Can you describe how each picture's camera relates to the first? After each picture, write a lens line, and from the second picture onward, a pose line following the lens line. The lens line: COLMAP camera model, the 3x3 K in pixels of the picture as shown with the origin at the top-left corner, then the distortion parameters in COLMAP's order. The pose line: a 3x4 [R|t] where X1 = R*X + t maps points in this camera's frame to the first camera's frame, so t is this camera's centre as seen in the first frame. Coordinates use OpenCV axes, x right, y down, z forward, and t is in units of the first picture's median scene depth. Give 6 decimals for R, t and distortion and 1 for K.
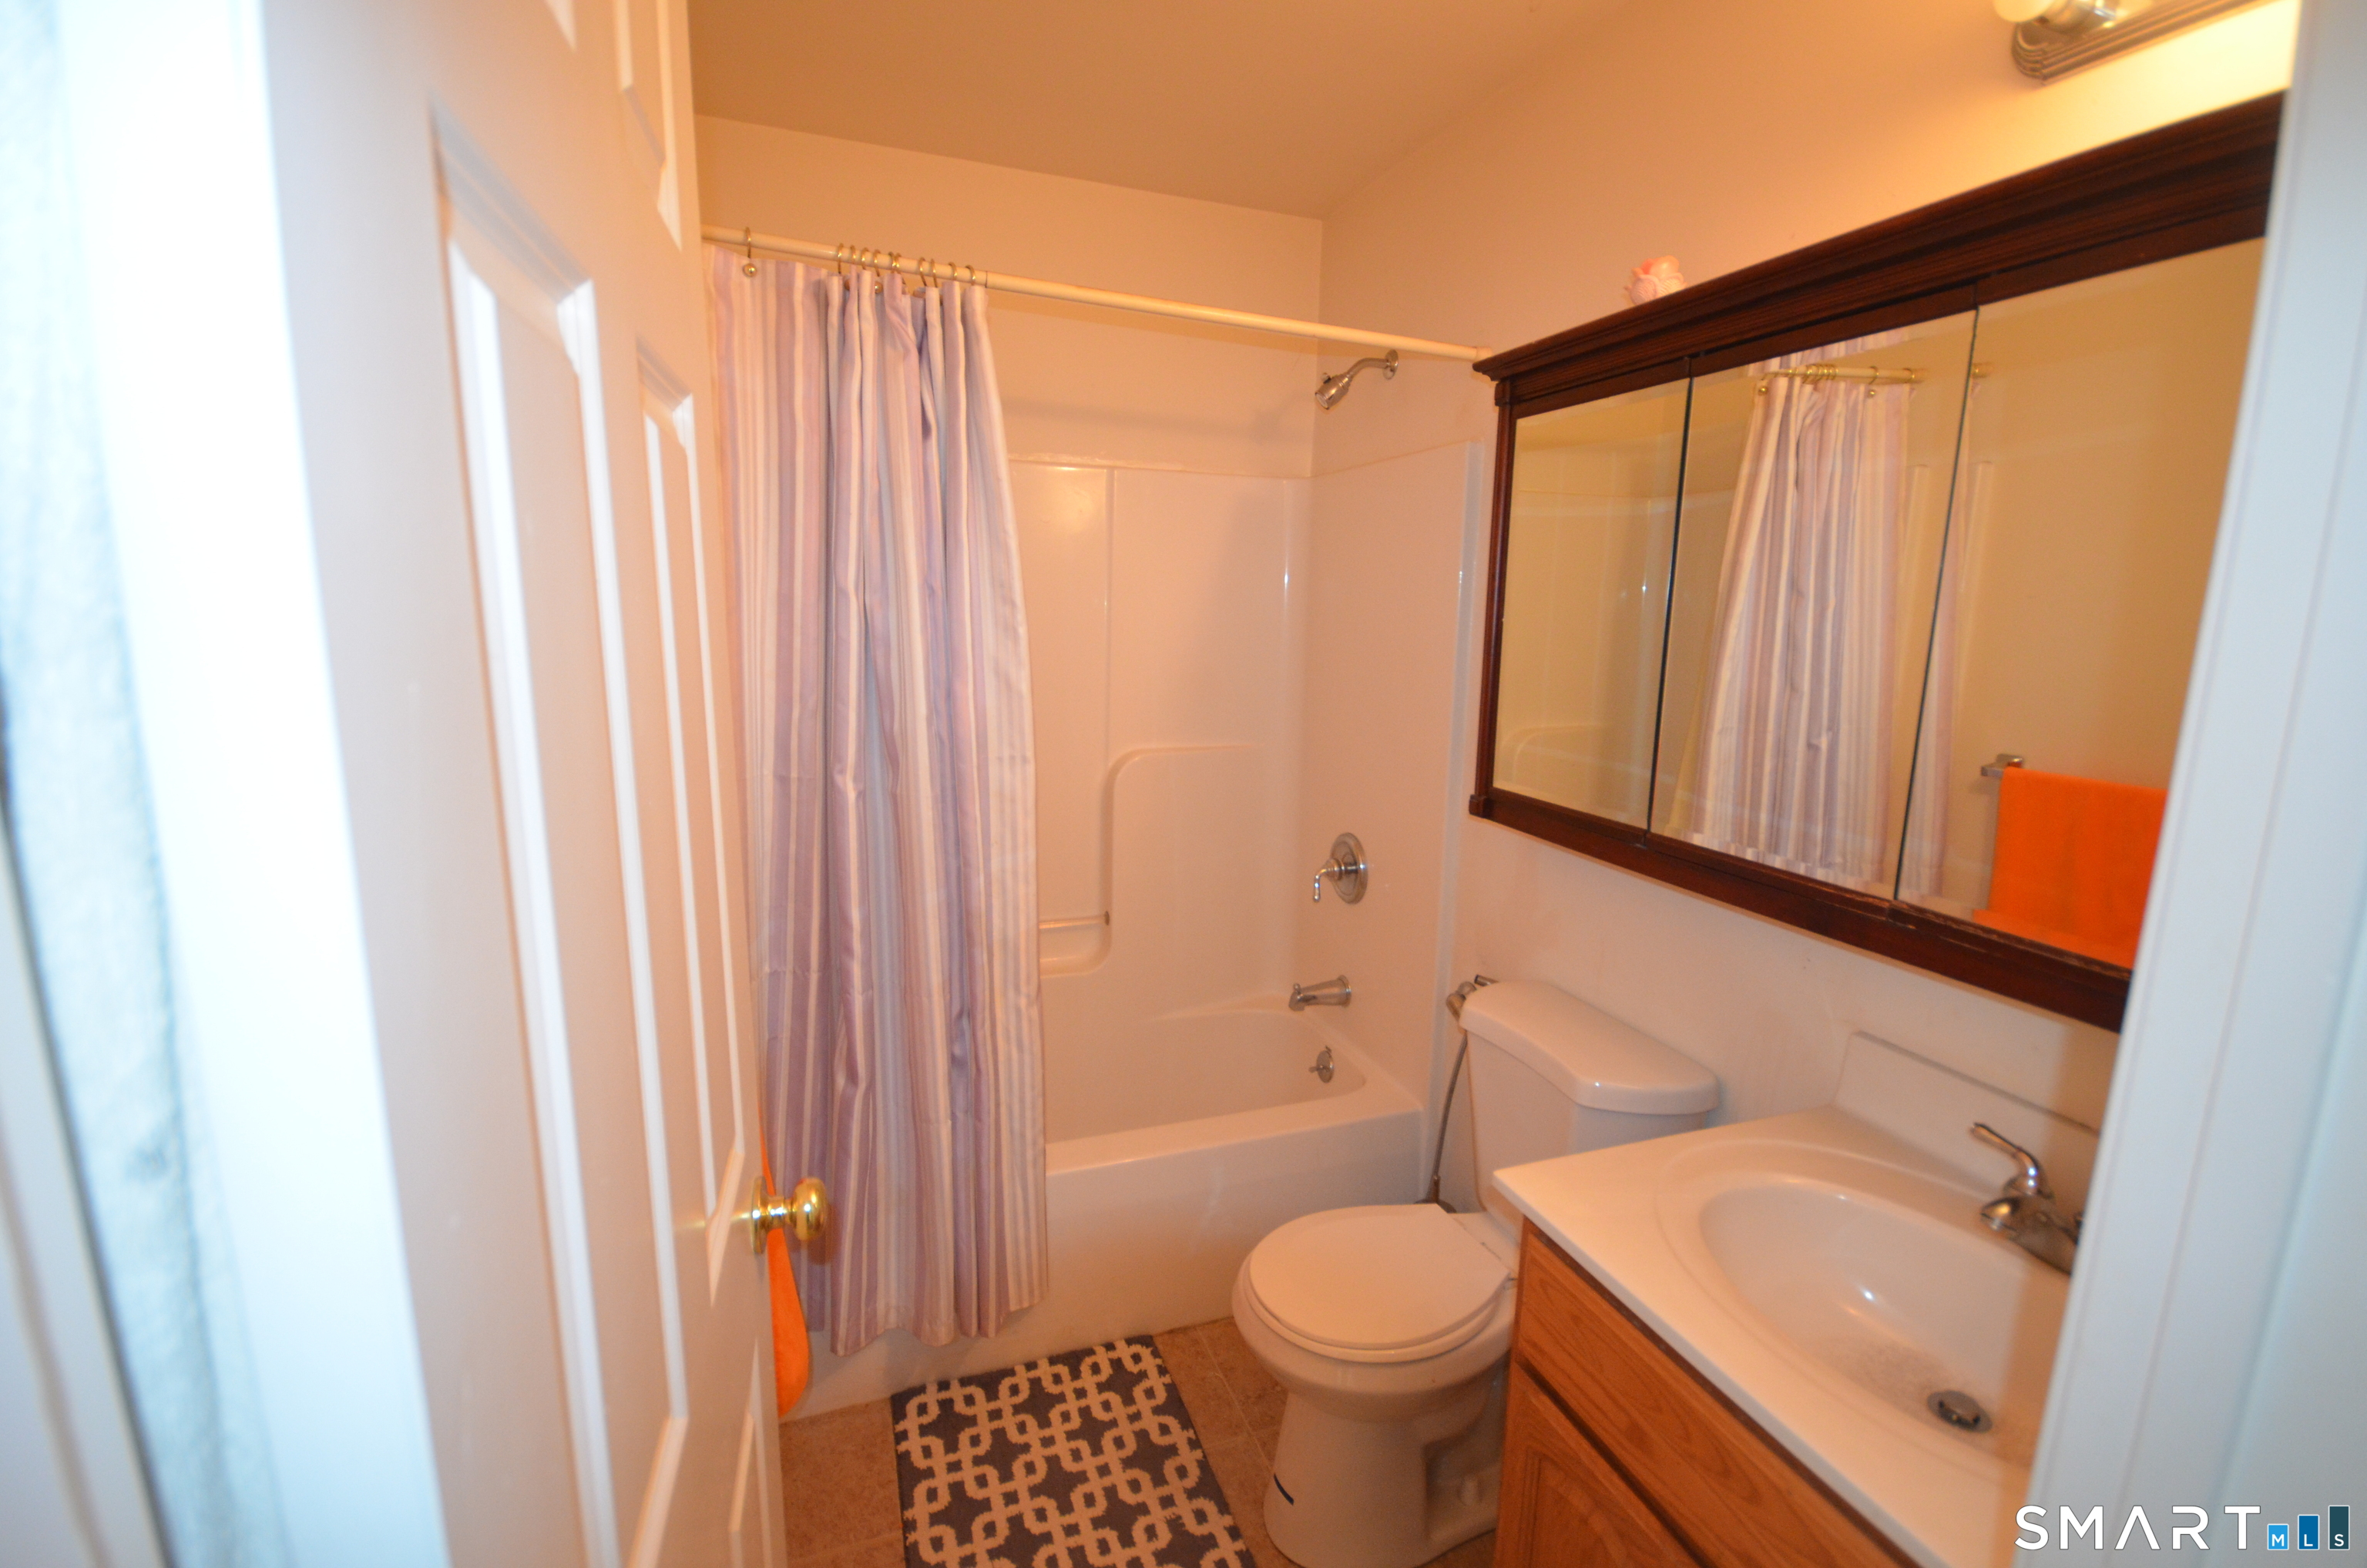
lens RADIAL K [[1036.5, 0, 1190.9], [0, 1036.5, 790.2], [0, 0, 1]] dist [-0.000955, -0.000735]
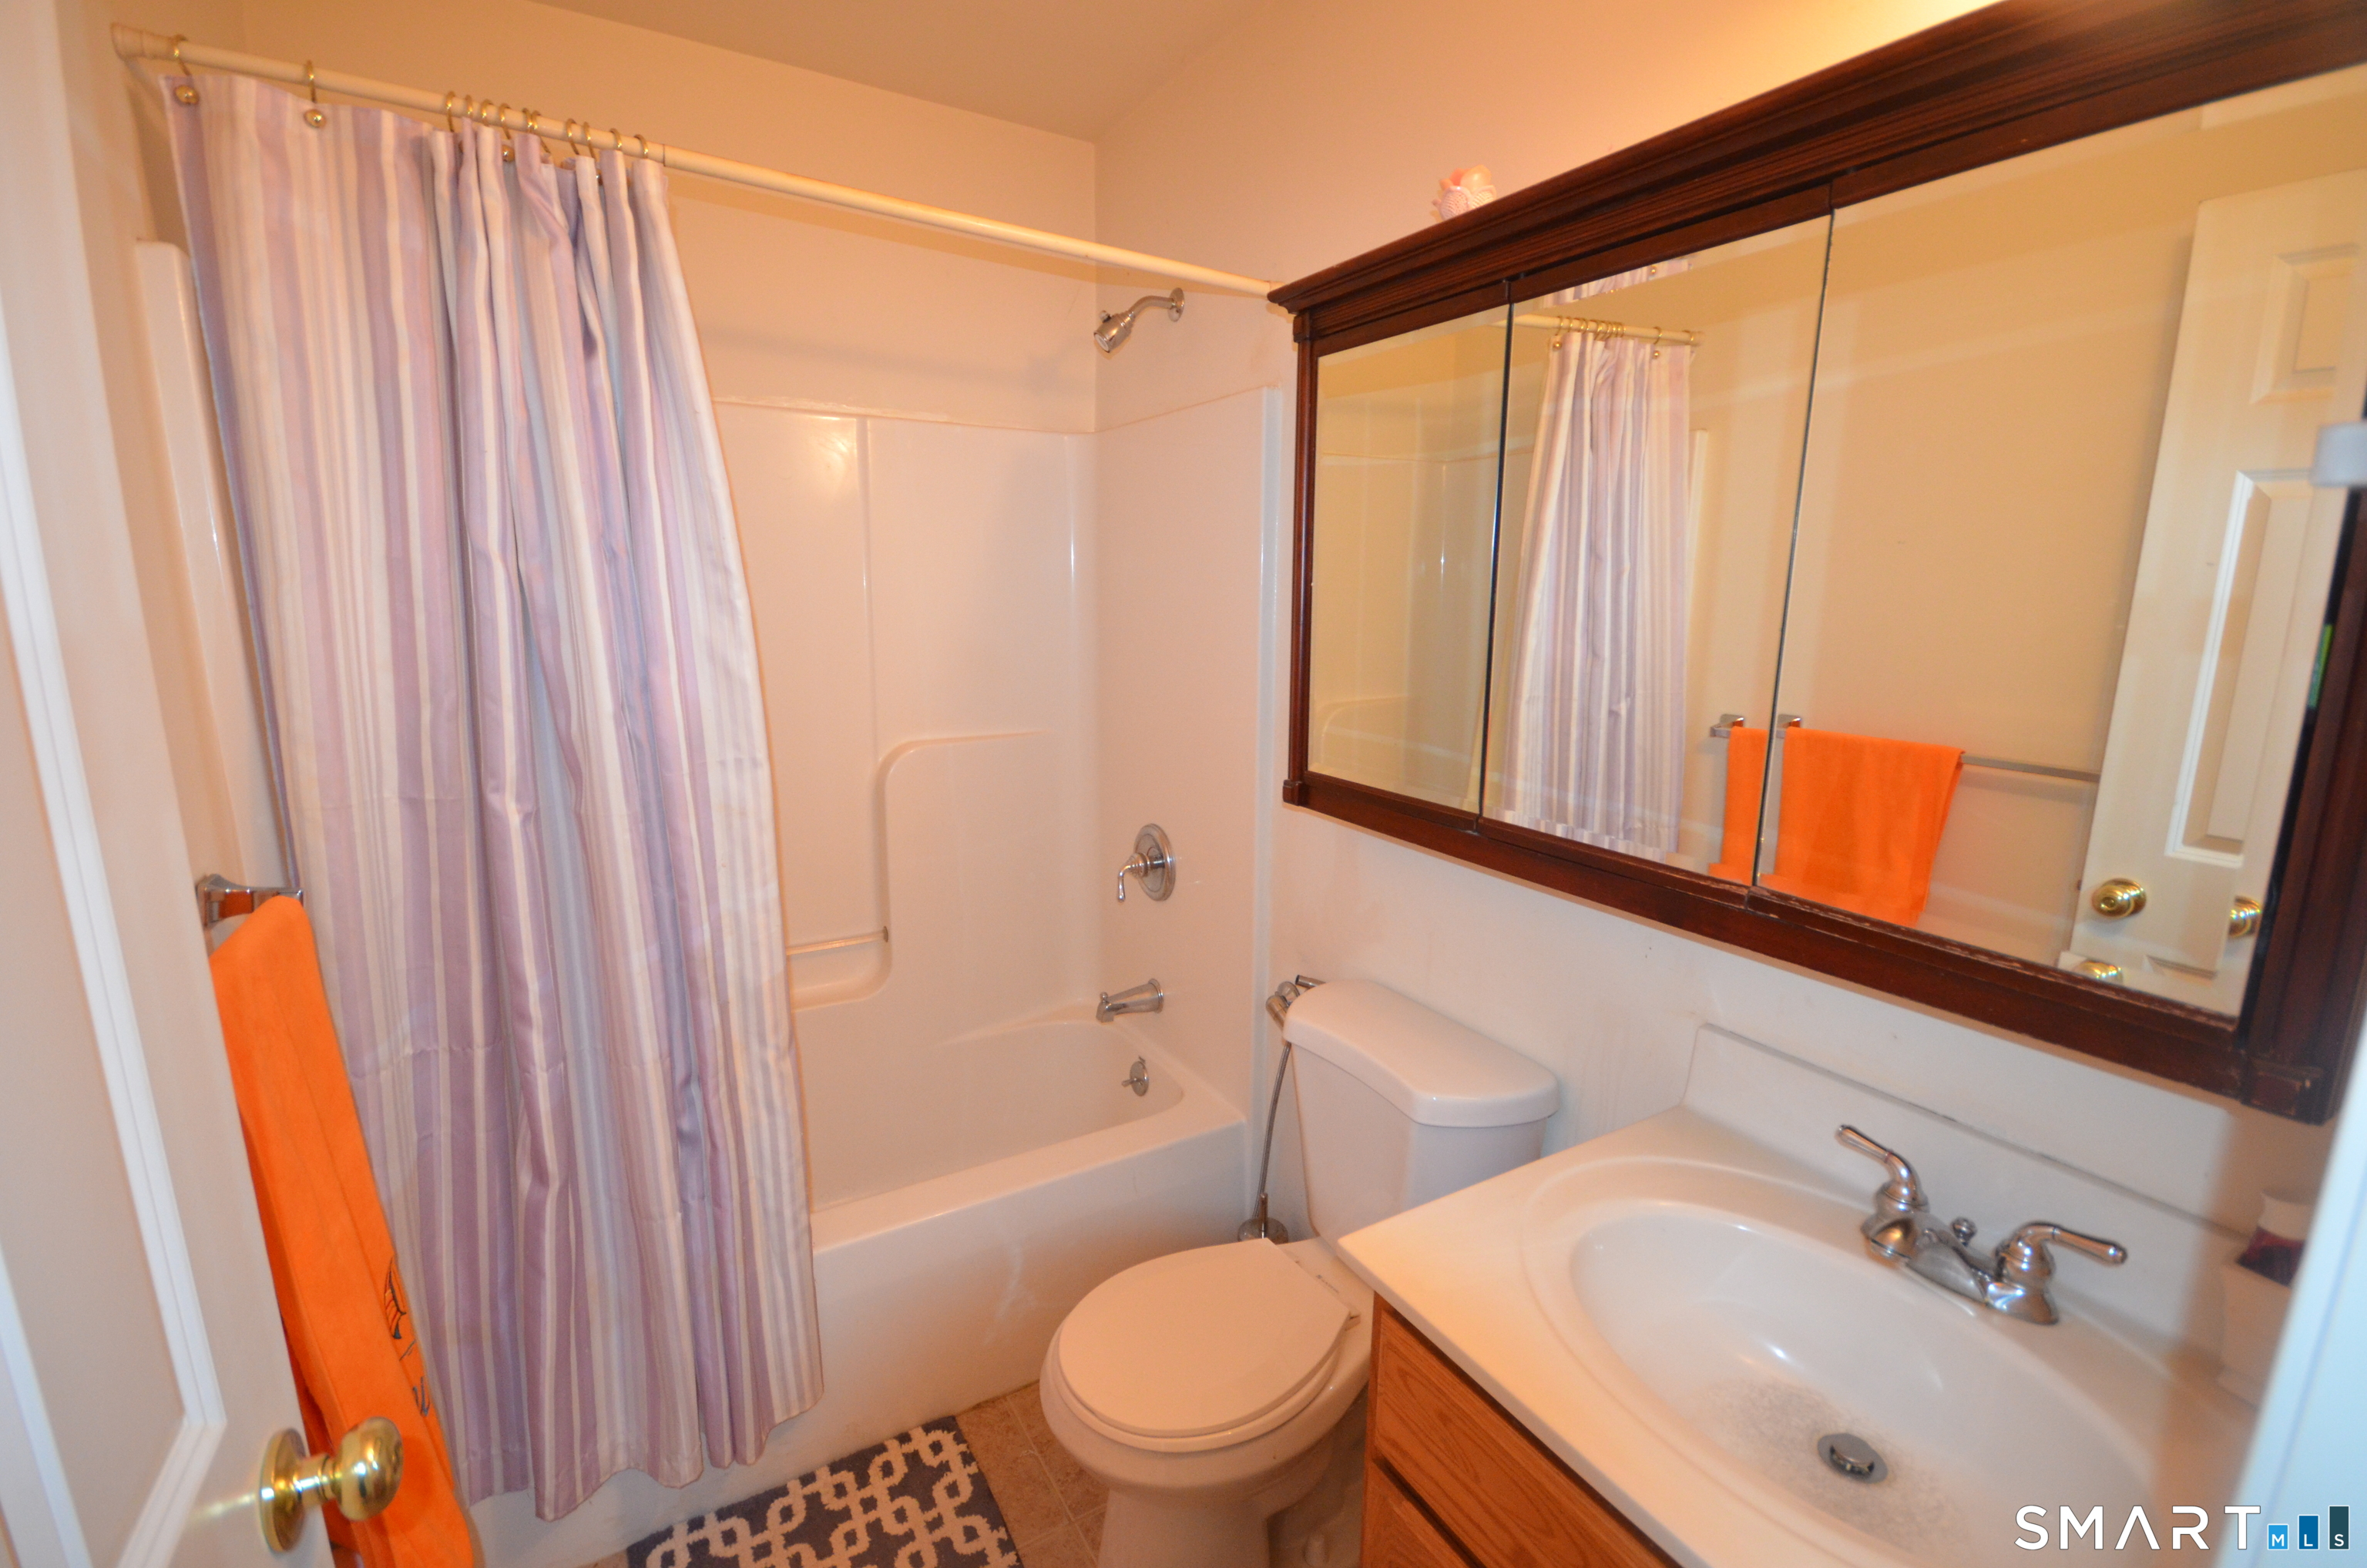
lens RADIAL K [[1020.6, 0, 1192.7], [0, 1020.6, 782.4], [0, 0, 1]] dist [0.017495, -0.017901]
pose [[0.981582, -0.045539, 0.185532, 0.027822], [0.042962, 0.998917, 0.017887, -0.013656], [-0.186146, -0.009587, 0.982475, 0.145870]]
